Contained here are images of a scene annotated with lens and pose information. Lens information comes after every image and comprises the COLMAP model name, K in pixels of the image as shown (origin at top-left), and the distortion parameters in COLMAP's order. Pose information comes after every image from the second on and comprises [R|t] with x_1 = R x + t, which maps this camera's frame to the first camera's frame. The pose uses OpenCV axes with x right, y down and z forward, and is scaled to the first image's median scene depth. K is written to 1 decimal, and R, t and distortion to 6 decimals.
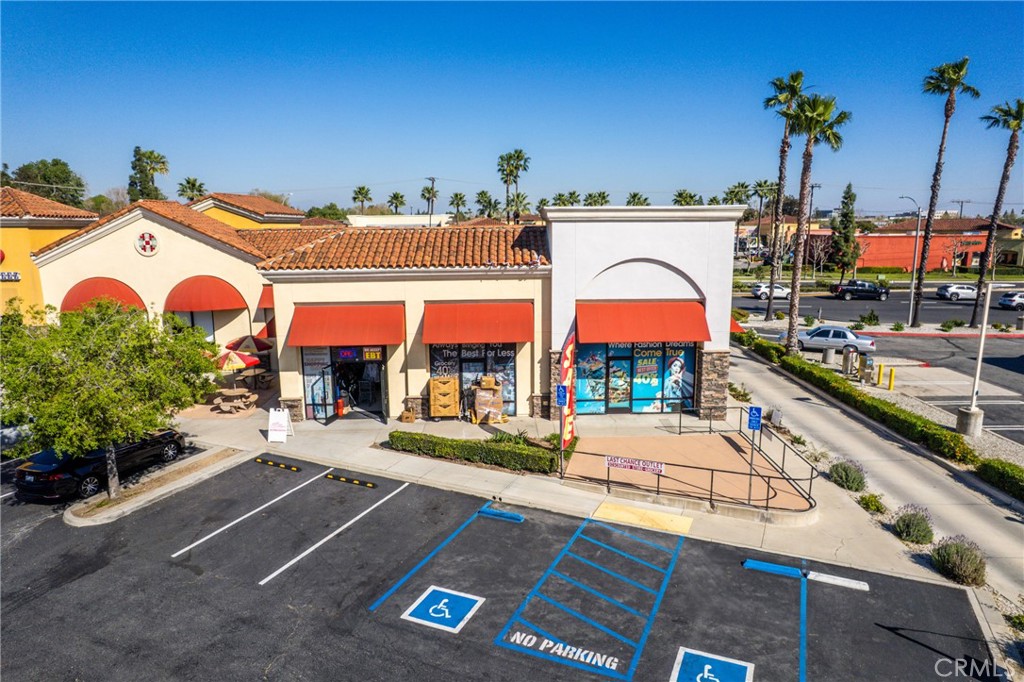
lens RADIAL K [[655.7, 0, 515.7], [0, 655.7, 347.5], [0, 0, 1]] dist [-0.080814, 0.075142]
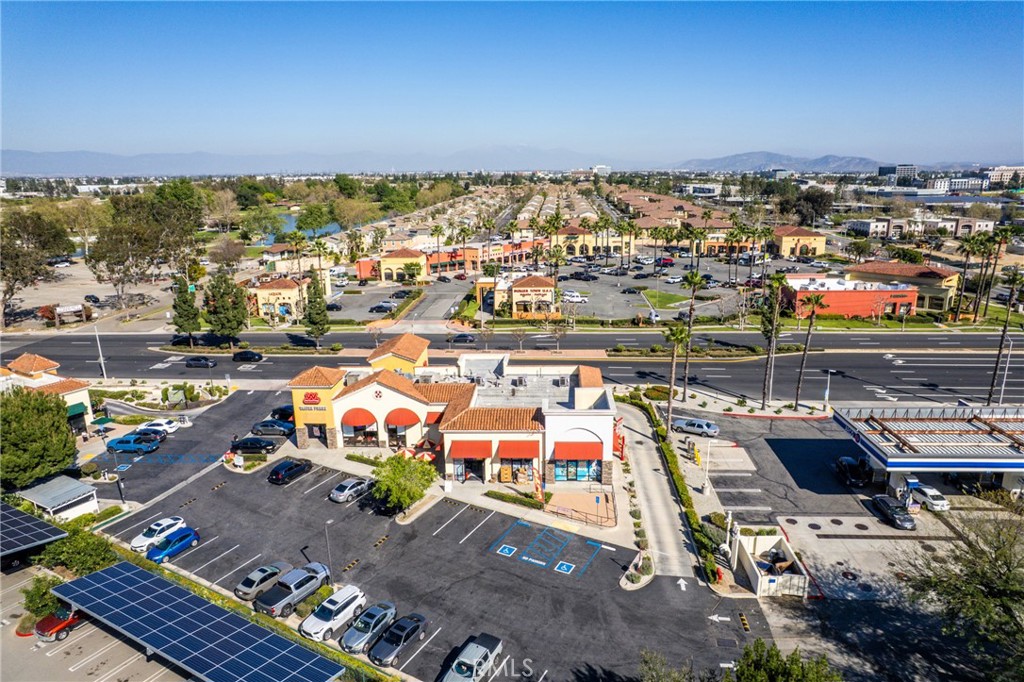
lens RADIAL K [[655.7, 0, 515.7], [0, 655.7, 347.5], [0, 0, 1]] dist [-0.080814, 0.075142]
pose [[0.996367, 0.011217, -0.084424, 0.158171], [-0.004612, 0.996941, 0.078024, -0.681733], [0.085041, -0.077351, 0.993370, -1.697880]]
